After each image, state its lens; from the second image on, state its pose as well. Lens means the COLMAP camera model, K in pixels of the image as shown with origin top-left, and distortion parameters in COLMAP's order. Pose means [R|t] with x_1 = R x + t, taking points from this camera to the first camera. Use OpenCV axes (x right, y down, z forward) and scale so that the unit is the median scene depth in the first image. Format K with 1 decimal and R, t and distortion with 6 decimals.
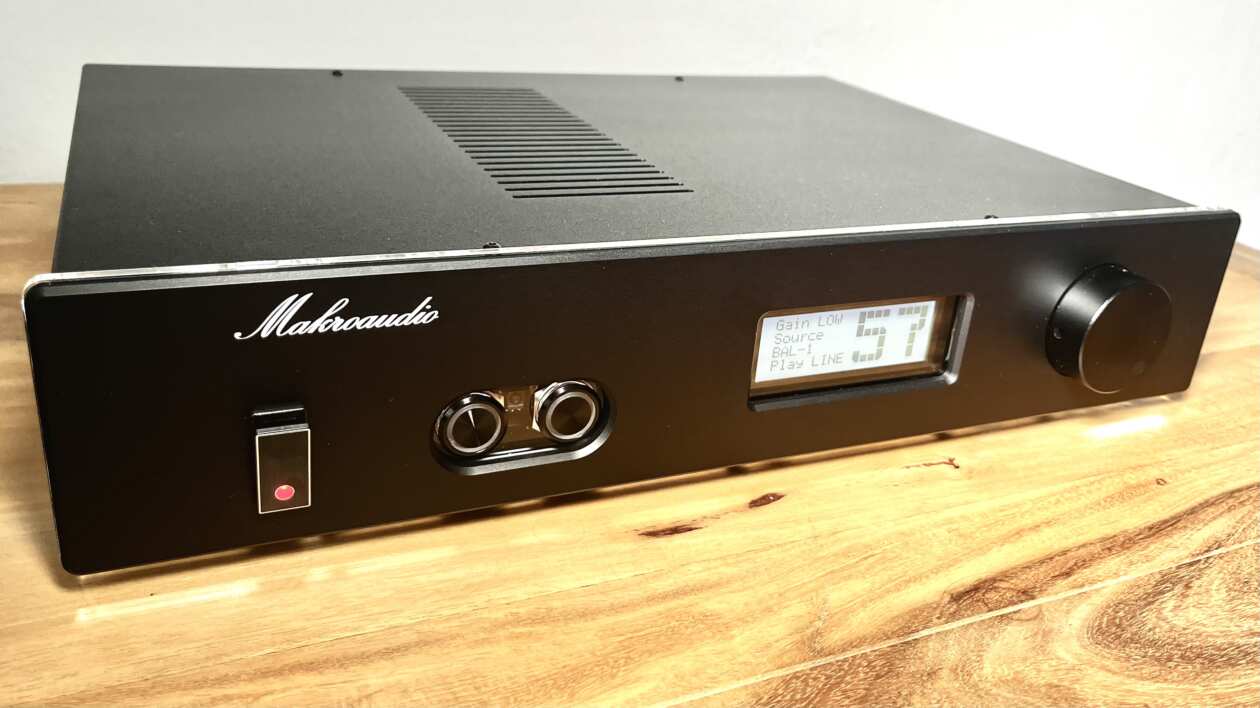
lens RADIAL K [[1034.3, 0, 623.7], [0, 1034.3, 305.0], [0, 0, 1]] dist [-0.058507, 0.051895]
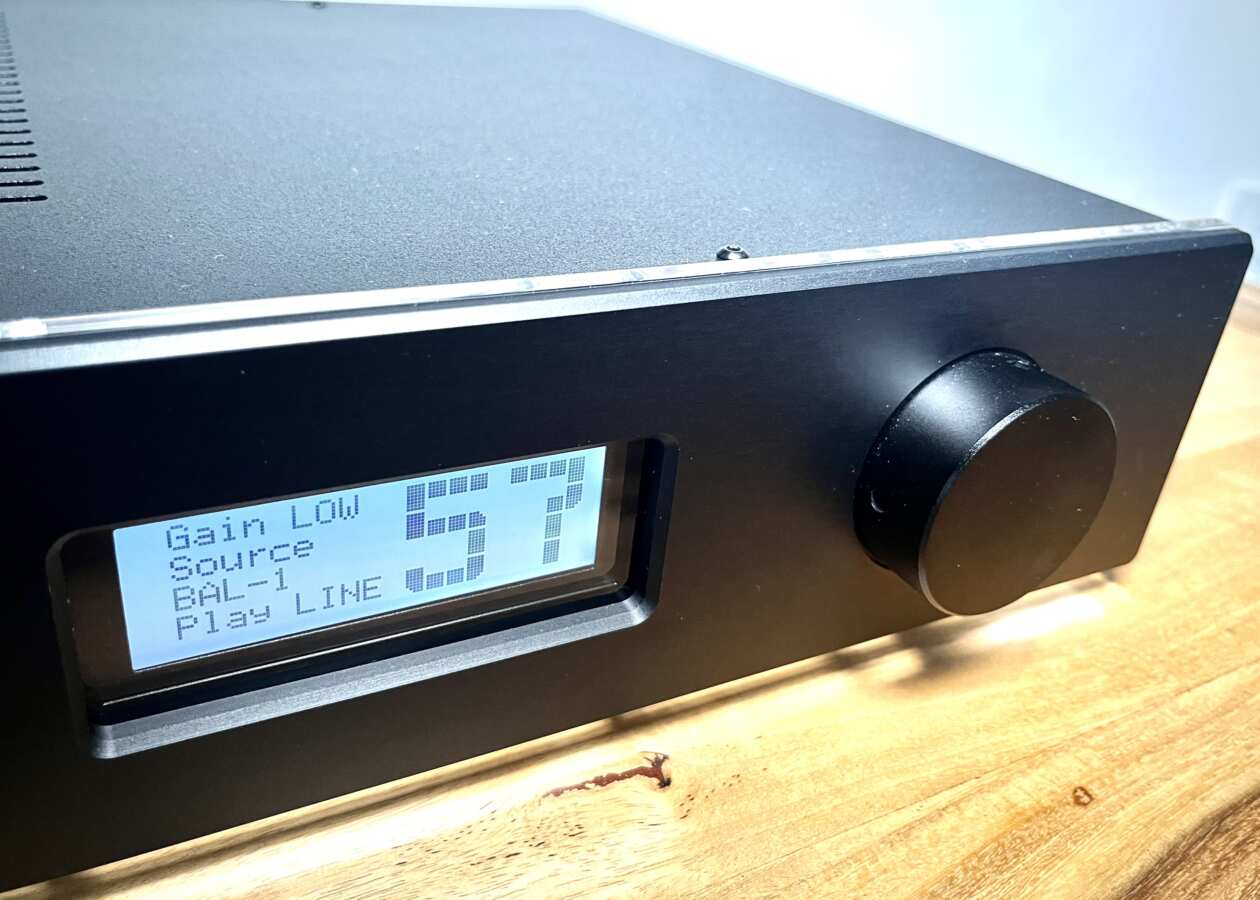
lens RADIAL K [[1104.4, 0, 605.6], [0, 1104.4, 435.2], [0, 0, 1]] dist [0.008305, -0.045781]
pose [[0.997025, -0.020081, 0.074412, 0.269623], [0.011833, 0.993898, 0.109666, -0.061780], [-0.076160, -0.108459, 0.991179, 0.525359]]
